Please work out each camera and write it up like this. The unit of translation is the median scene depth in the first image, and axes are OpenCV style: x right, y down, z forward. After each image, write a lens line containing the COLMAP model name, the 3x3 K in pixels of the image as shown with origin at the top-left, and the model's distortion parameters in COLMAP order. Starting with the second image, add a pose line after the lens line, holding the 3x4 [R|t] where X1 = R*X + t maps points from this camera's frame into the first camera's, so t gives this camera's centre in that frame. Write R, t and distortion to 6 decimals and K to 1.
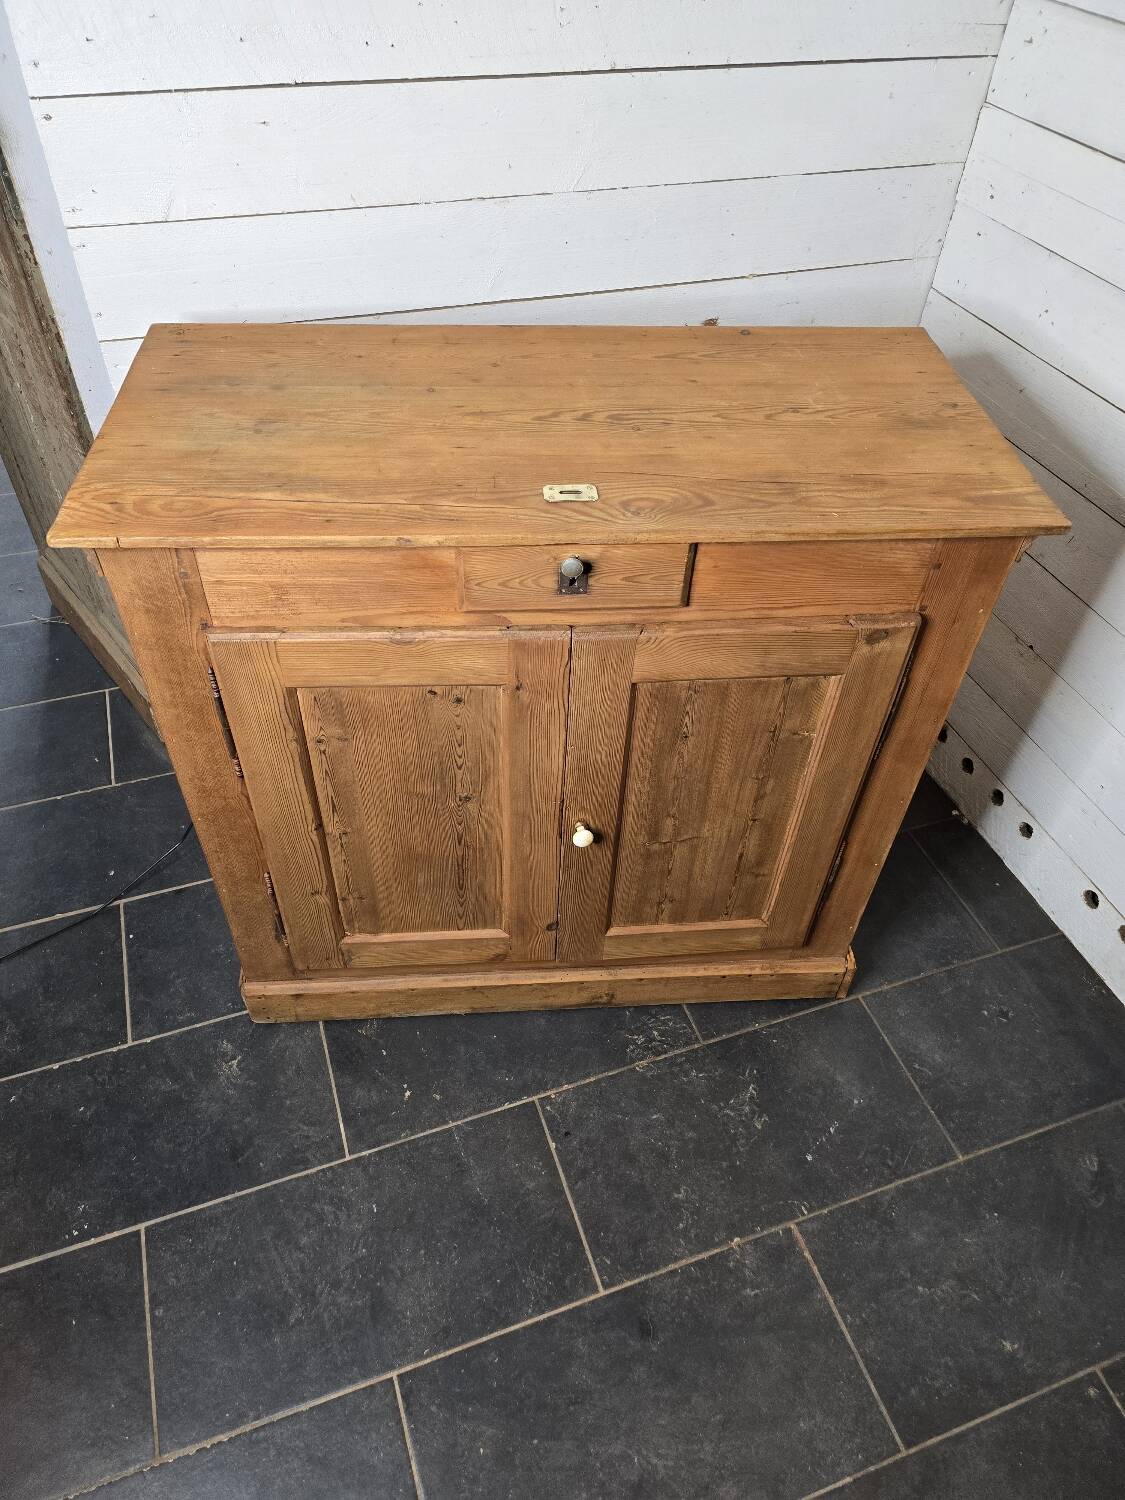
lens RADIAL K [[1006.1, 0, 554.1], [0, 1006.1, 750.6], [0, 0, 1]] dist [0.051473, -0.052651]
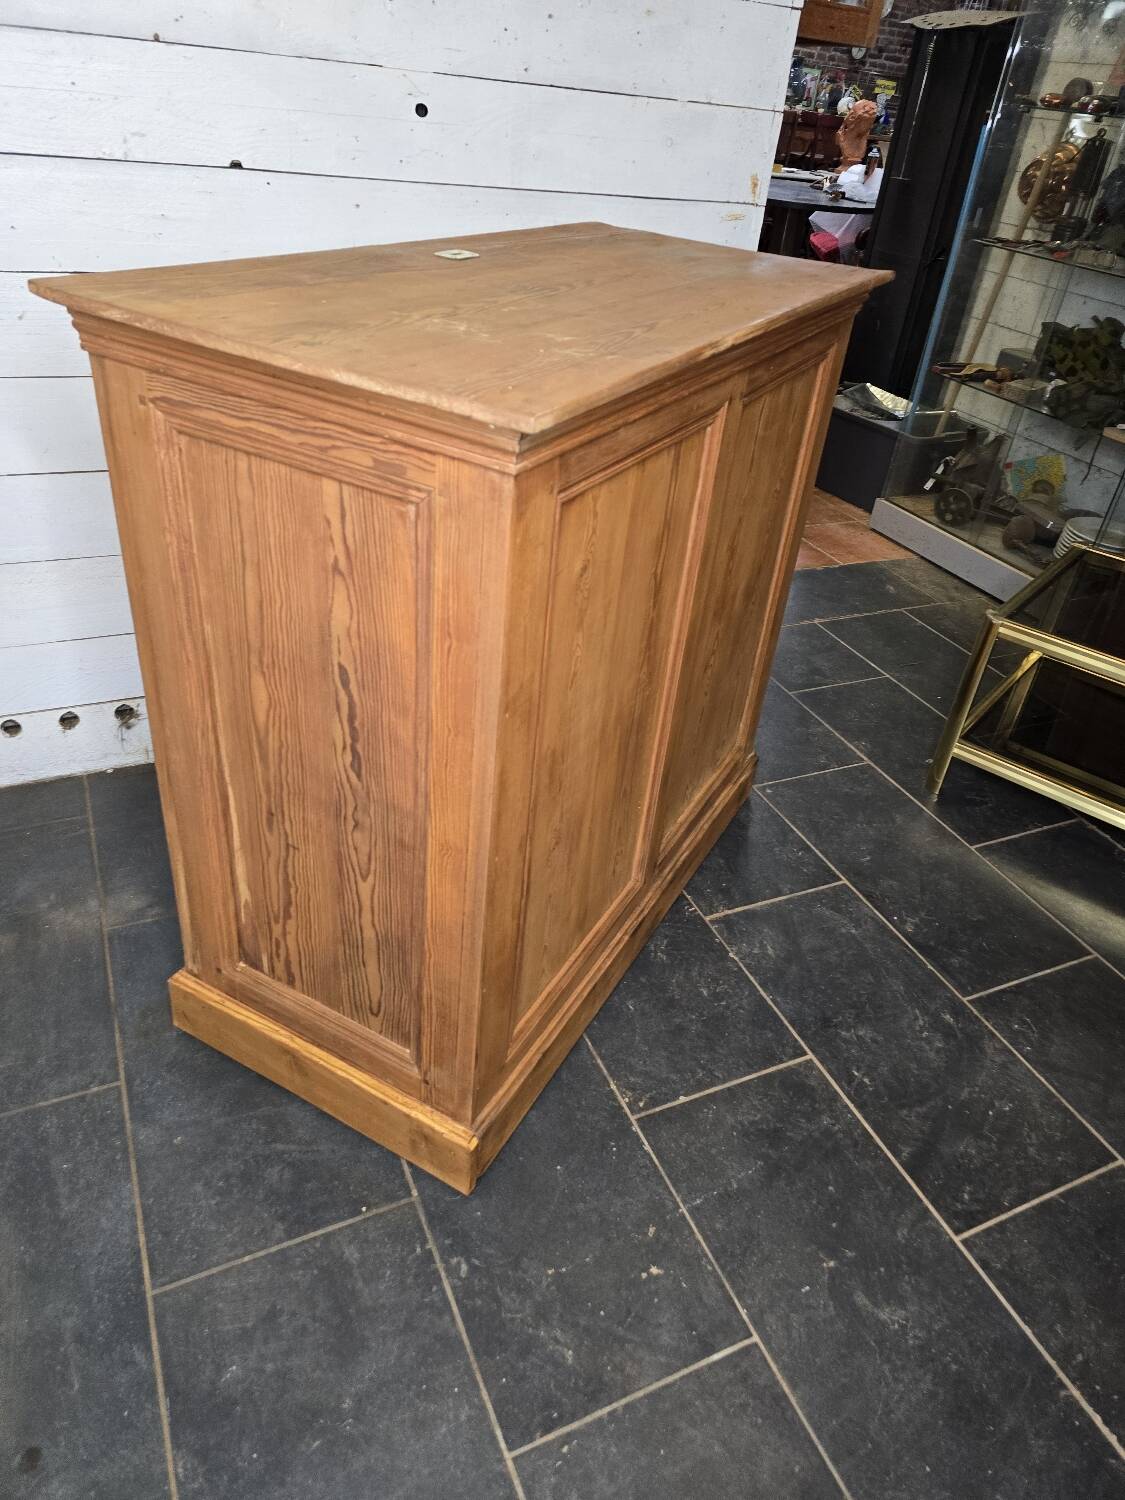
lens RADIAL K [[1006.1, 0, 575.3], [0, 1006.1, 744.2], [0, 0, 1]] dist [0.051473, -0.052651]
pose [[-0.101373, -0.582158, 0.806732, -0.566276], [0.639762, 0.582850, 0.500990, -0.318402], [-0.761859, 0.566903, 0.313357, 0.665363]]
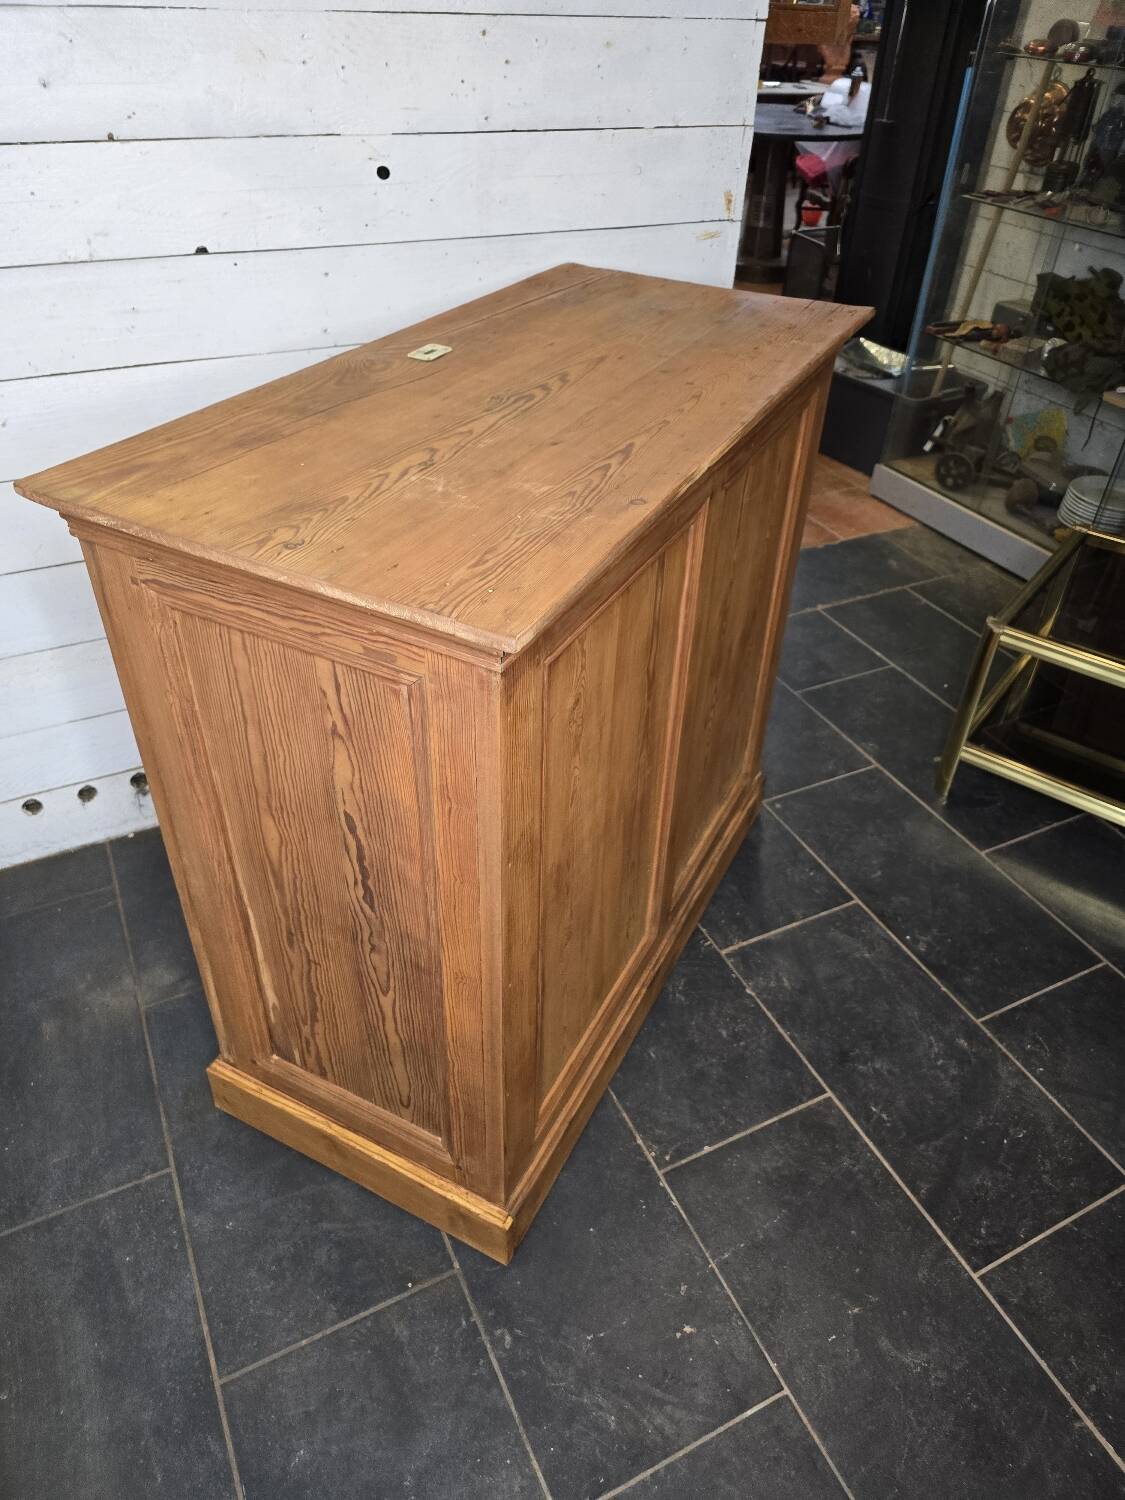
lens RADIAL K [[1006.1, 0, 573.8], [0, 1006.1, 750.3], [0, 0, 1]] dist [0.051473, -0.052651]
pose [[-0.128180, -0.629095, 0.766687, -0.501127], [0.684056, 0.503657, 0.527634, -0.391812], [-0.718079, 0.592089, 0.365777, 0.575138]]
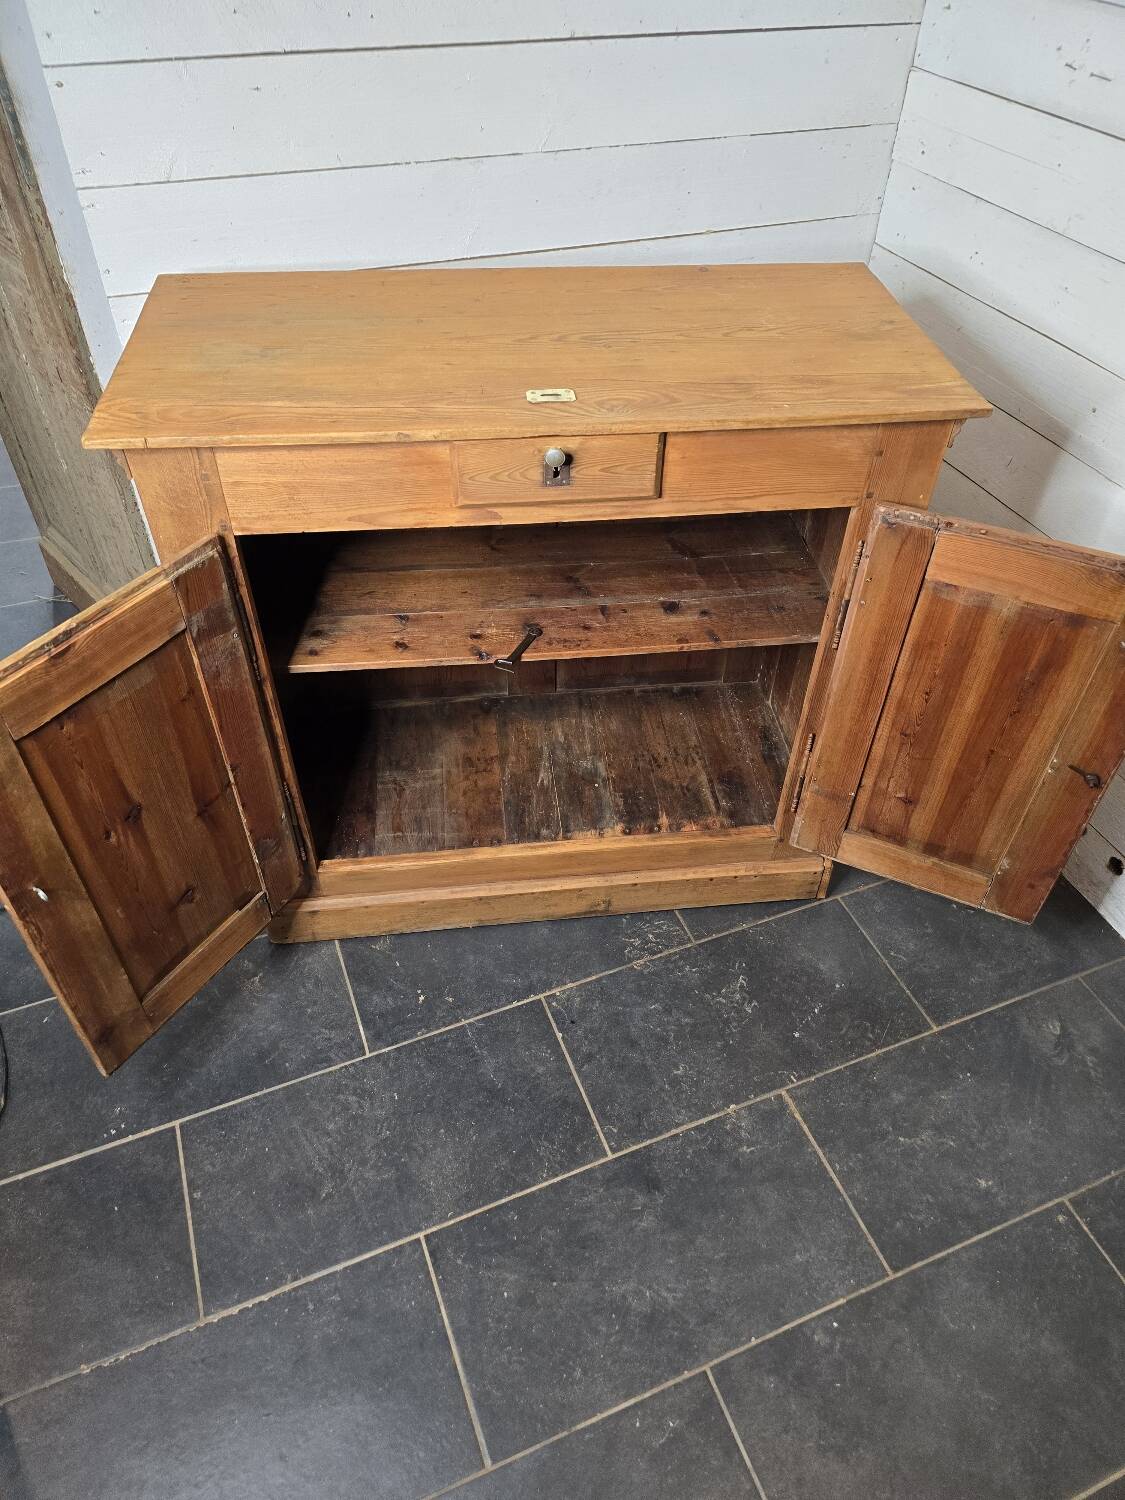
lens RADIAL K [[1006.1, 0, 574.9], [0, 1006.1, 760.2], [0, 0, 1]] dist [0.051473, -0.052651]
pose [[0.998634, -0.041646, 0.031559, -0.007032], [0.042246, 0.998934, -0.018613, 0.127690], [-0.030751, 0.019920, 0.999329, -0.082745]]
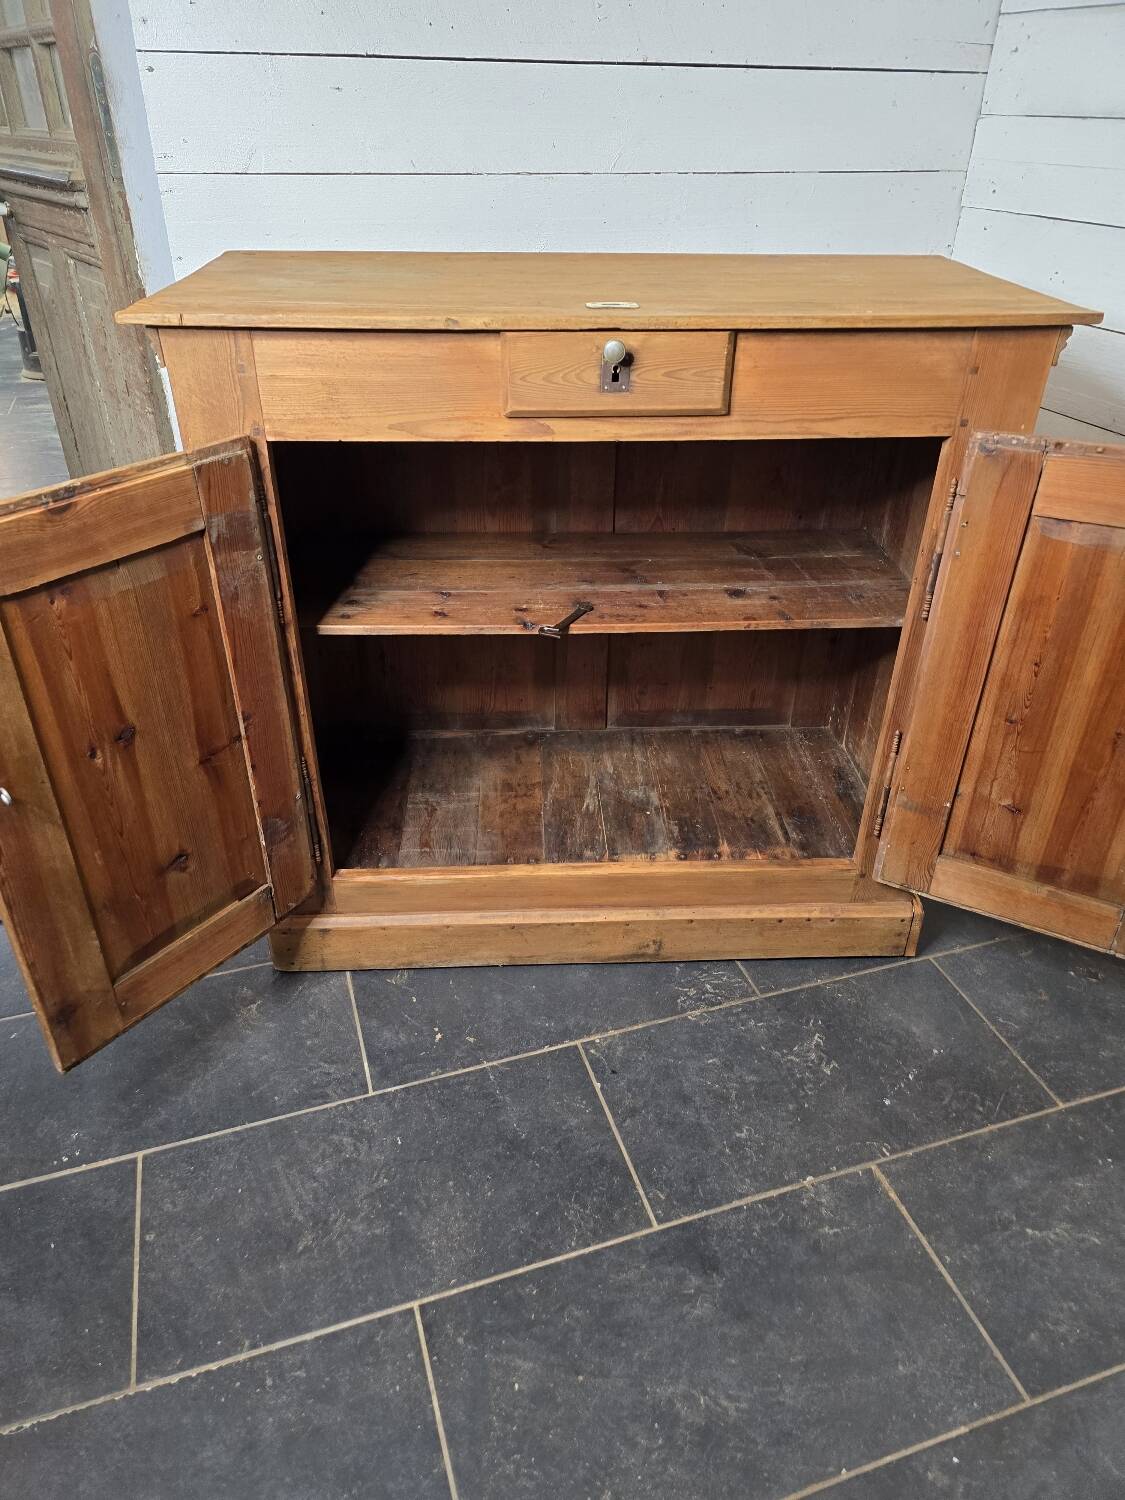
lens RADIAL K [[1006.1, 0, 557.5], [0, 1006.1, 755.5], [0, 0, 1]] dist [0.051473, -0.052651]
pose [[0.999418, -0.005740, -0.033632, -0.005510], [-0.001932, 0.974650, -0.223727, 0.328251], [0.034064, 0.223661, 0.974071, 0.062931]]
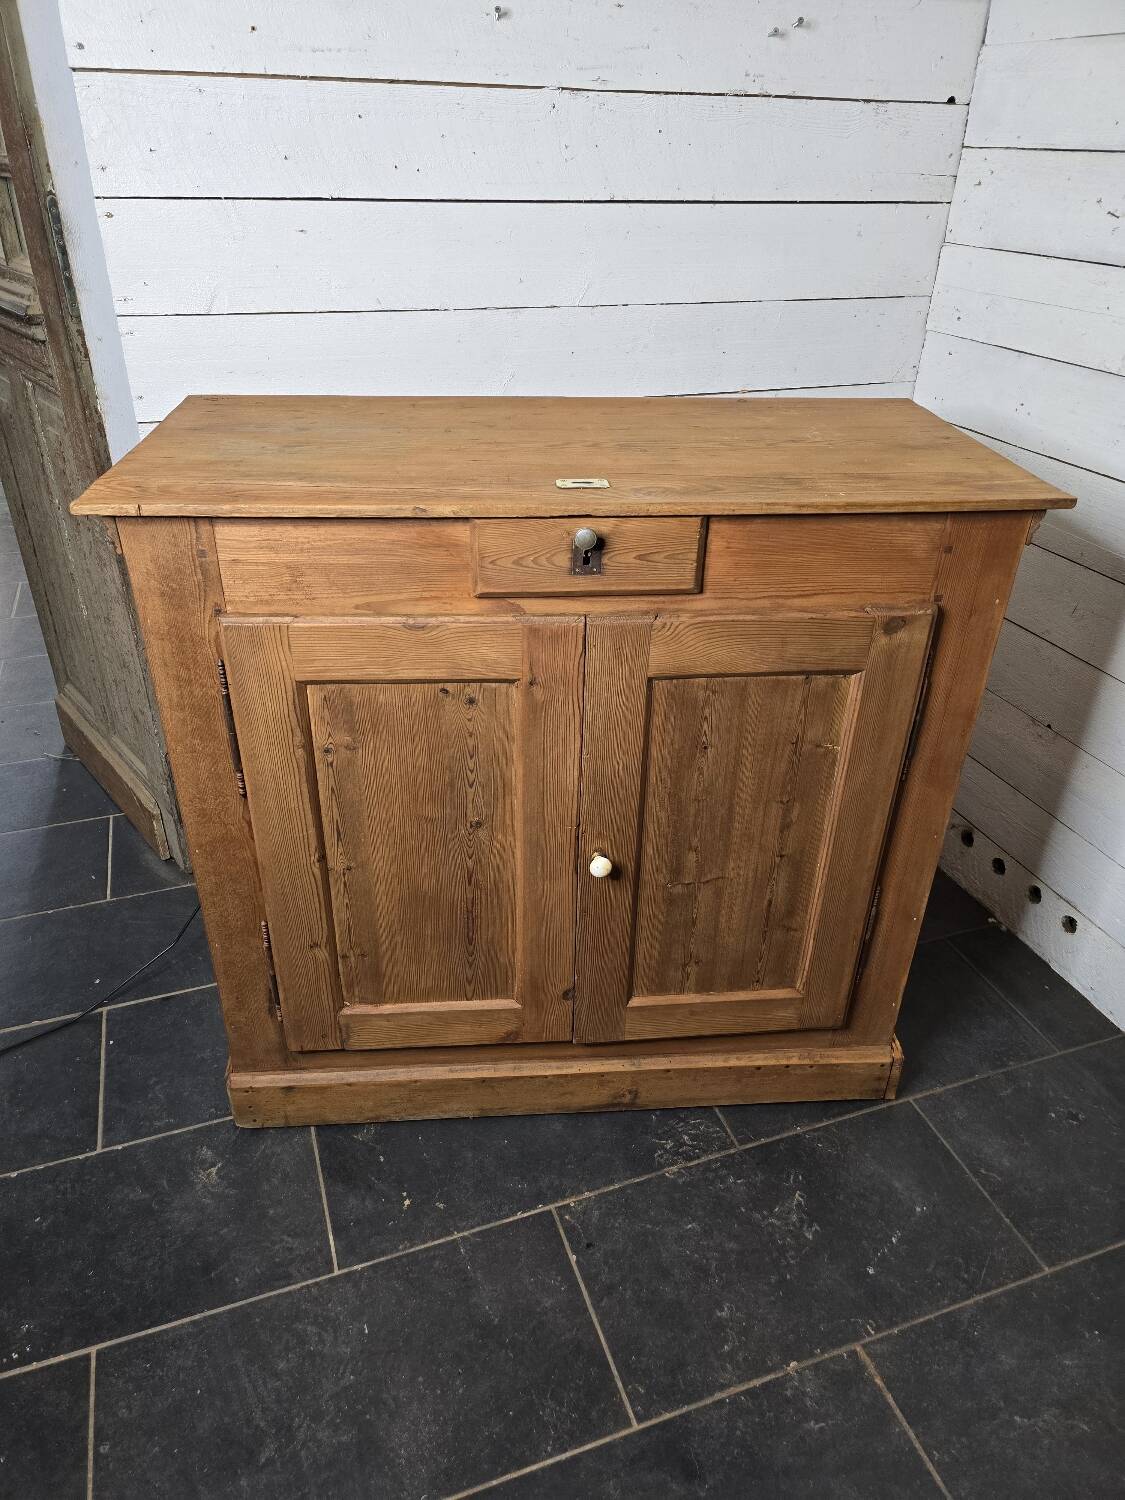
lens RADIAL K [[1006.1, 0, 552.6], [0, 1006.1, 757.2], [0, 0, 1]] dist [0.051473, -0.052651]
pose [[0.999894, -0.012739, -0.007057, -0.007840], [0.010596, 0.968818, -0.247546, 0.204066], [0.009990, 0.247445, 0.968850, 0.055763]]
